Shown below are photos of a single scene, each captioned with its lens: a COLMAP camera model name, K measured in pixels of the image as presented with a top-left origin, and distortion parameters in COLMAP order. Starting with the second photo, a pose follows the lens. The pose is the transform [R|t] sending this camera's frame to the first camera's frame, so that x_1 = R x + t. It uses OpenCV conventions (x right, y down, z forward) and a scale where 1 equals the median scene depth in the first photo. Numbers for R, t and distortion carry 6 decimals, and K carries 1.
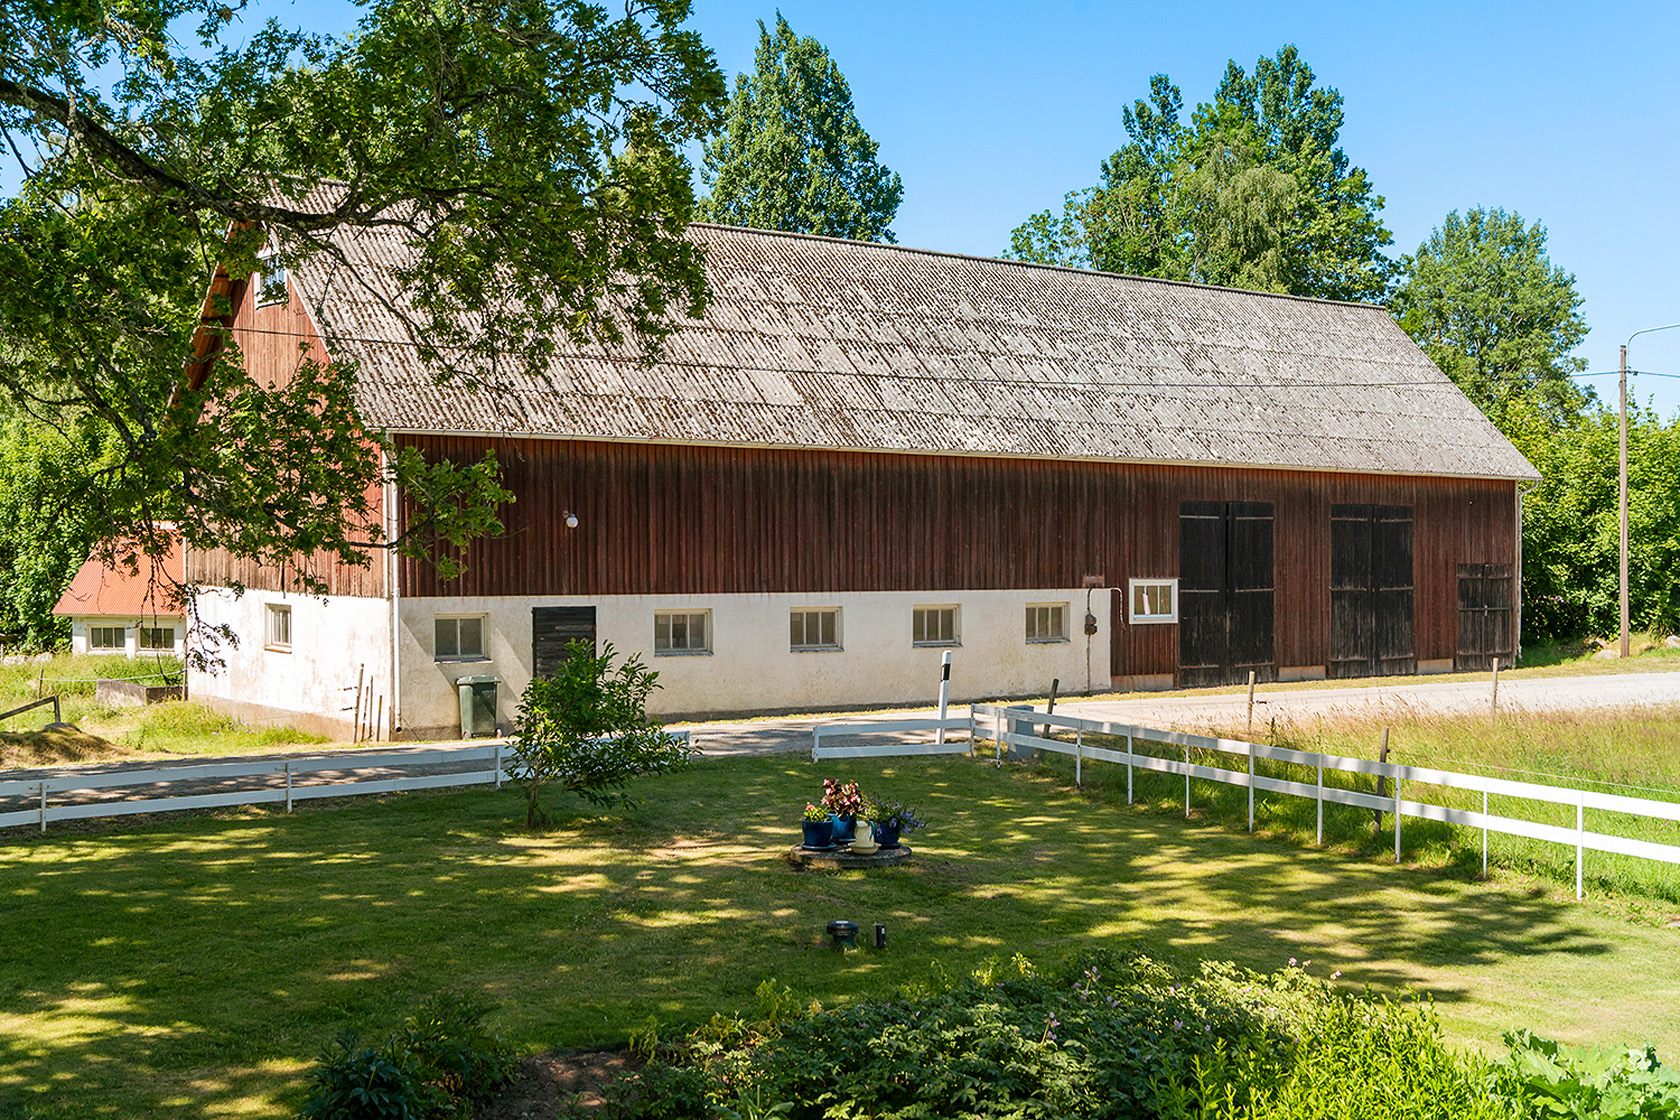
lens RADIAL K [[2032.9, 0, 840.3], [0, 2032.9, 561.3], [0, 0, 1]] dist [0.001225, 0.000000]
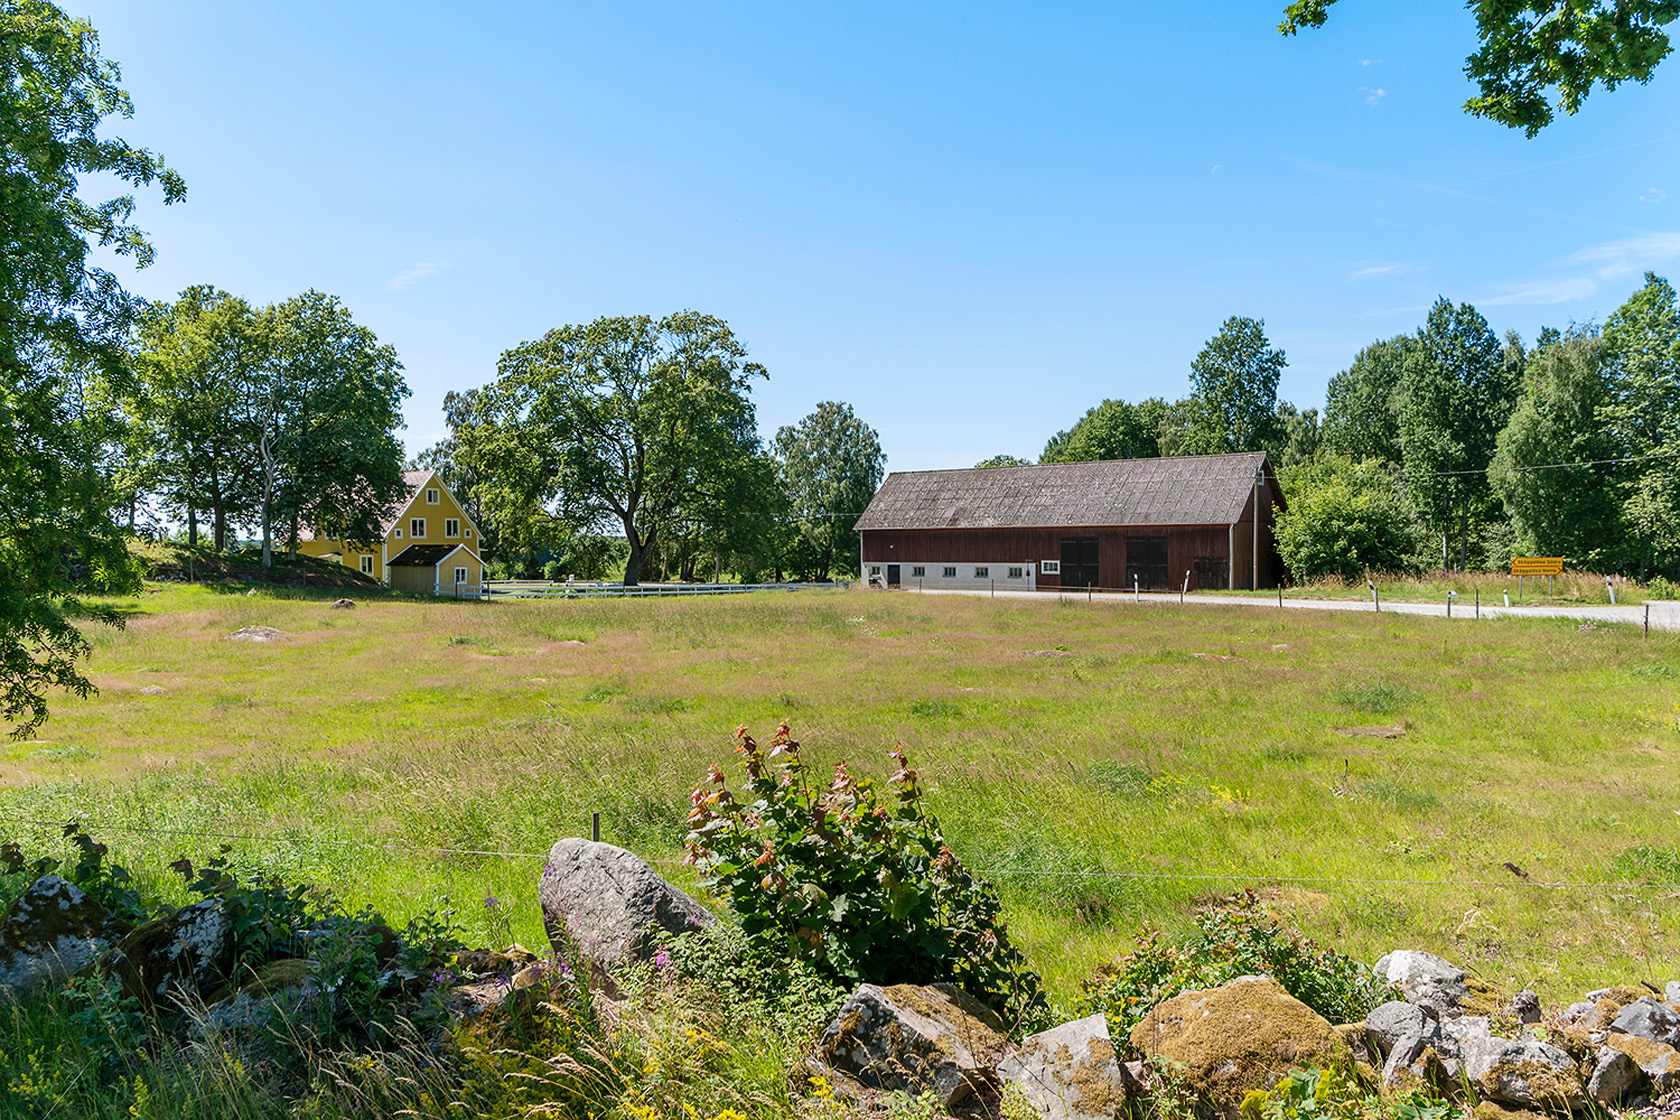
lens RADIAL K [[1305.1, 0, 840.1], [0, 1305.1, 560.6], [0, 0, 1]] dist [-0.000155, -0.000005]
pose [[0.135933, 0.002777, -0.990714, 2.295807], [-0.002521, 0.999994, 0.002457, 0.004301], [0.990715, 0.002163, 0.135939, 0.360851]]
